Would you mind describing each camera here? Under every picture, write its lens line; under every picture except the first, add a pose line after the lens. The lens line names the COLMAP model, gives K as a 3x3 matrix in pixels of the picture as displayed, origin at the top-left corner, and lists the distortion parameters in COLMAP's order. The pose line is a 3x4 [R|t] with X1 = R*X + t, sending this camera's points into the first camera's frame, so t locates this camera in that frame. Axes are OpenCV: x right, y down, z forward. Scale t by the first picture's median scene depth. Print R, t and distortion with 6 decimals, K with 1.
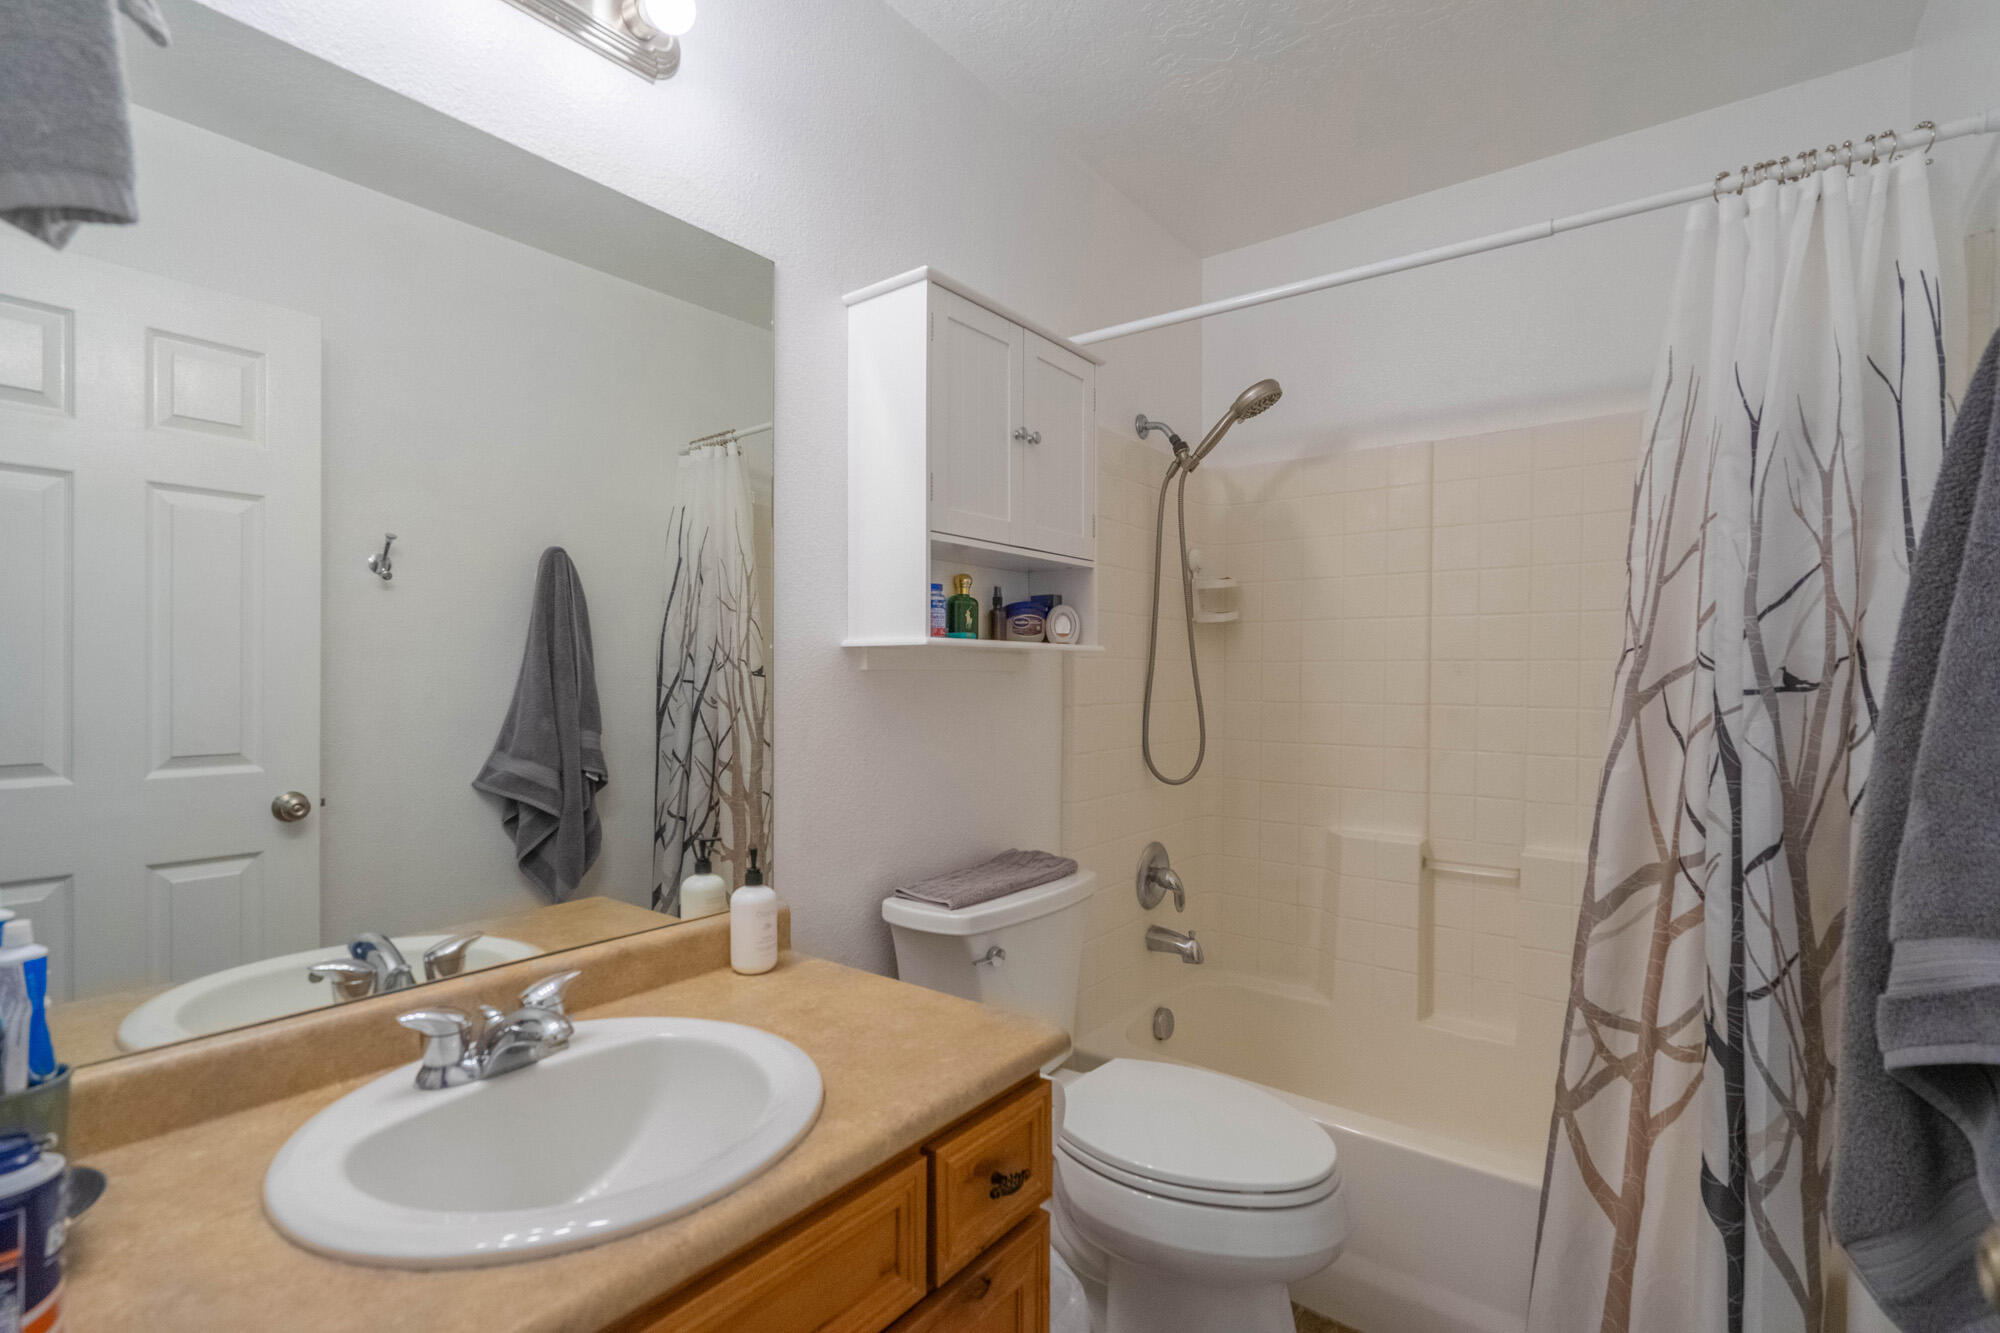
lens RADIAL K [[948.7, 0, 1000.0], [0, 948.7, 666.5], [0, 0, 1]] dist [0.002167, 0.000431]
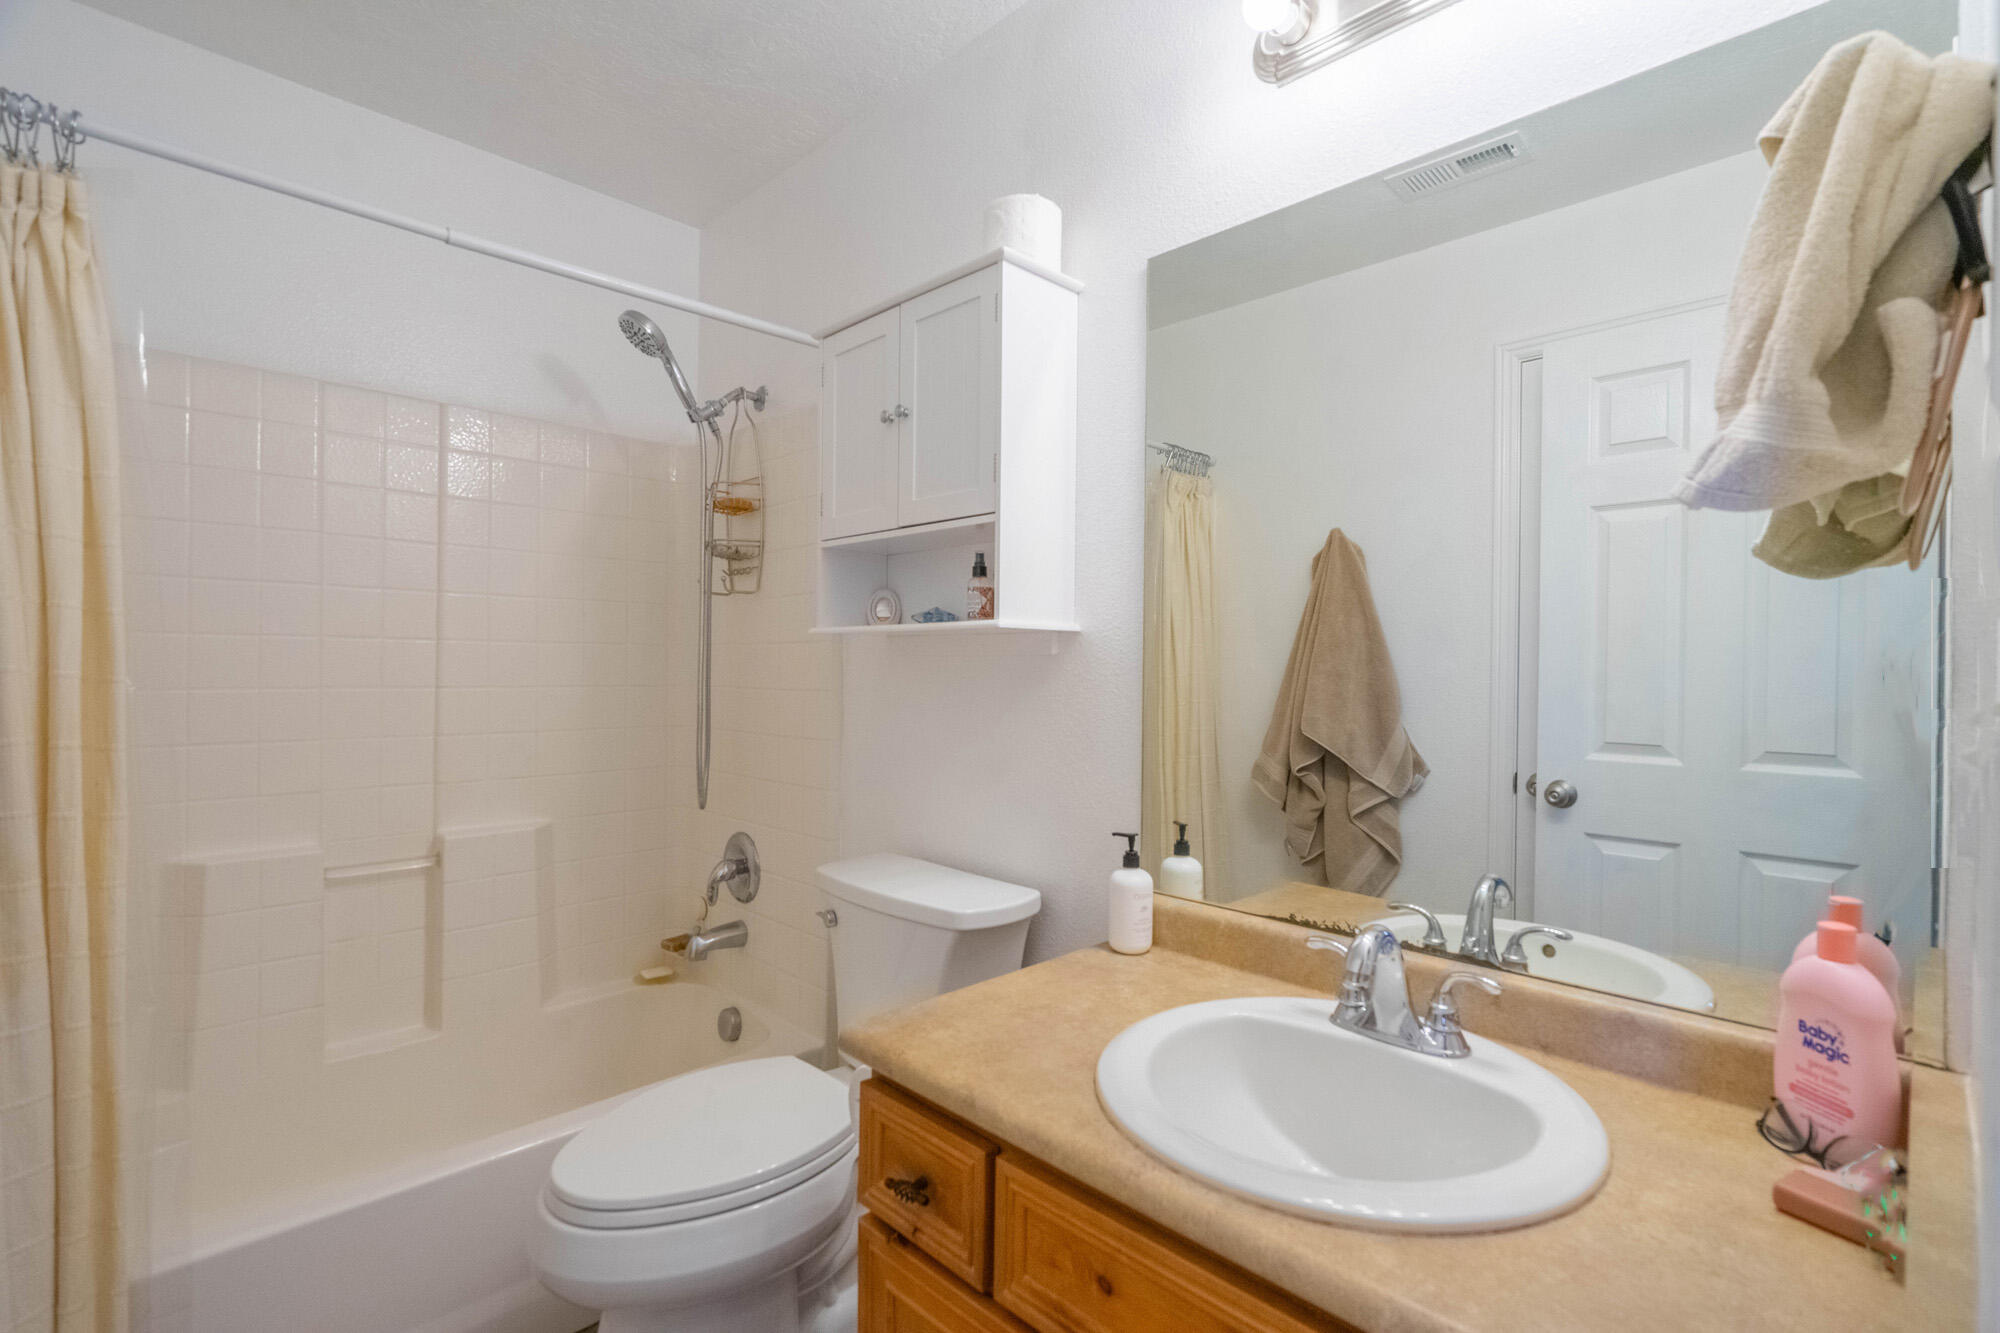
lens RADIAL K [[902.9, 0, 1003.6], [0, 902.9, 662.1], [0, 0, 1]] dist [-0.003719, 0.001456]
pose [[-0.142824, -0.003311, -0.989743, 0.604796], [-0.004487, 0.999986, -0.002698, 0.006132], [0.989738, 0.004055, -0.142837, 0.814062]]
